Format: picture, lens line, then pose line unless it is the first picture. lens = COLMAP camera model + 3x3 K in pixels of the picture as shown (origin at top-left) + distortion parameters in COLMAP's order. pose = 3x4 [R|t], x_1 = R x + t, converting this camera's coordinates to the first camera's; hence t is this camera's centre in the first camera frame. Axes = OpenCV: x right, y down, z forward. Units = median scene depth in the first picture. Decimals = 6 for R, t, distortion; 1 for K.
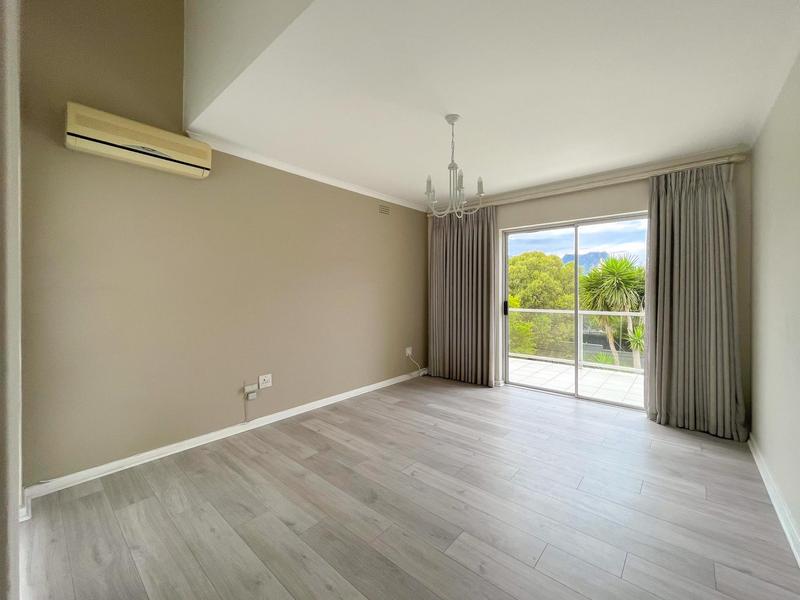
lens RADIAL K [[325.2, 0, 406.9], [0, 325.2, 293.2], [0, 0, 1]] dist [-0.003081, 0.001144]
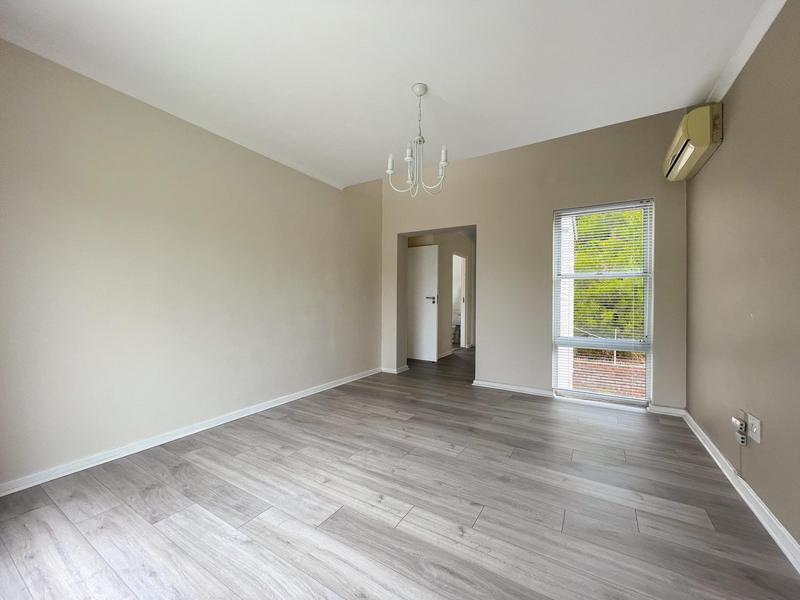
lens RADIAL K [[325.2, 0, 399.3], [0, 325.2, 299.3], [0, 0, 1]] dist [-0.003081, 0.001144]
pose [[-0.988033, -0.006673, -0.154096, 0.321053], [-0.006604, 0.999978, -0.000960, 0.068727], [0.154099, 0.000069, -0.988055, 1.811702]]
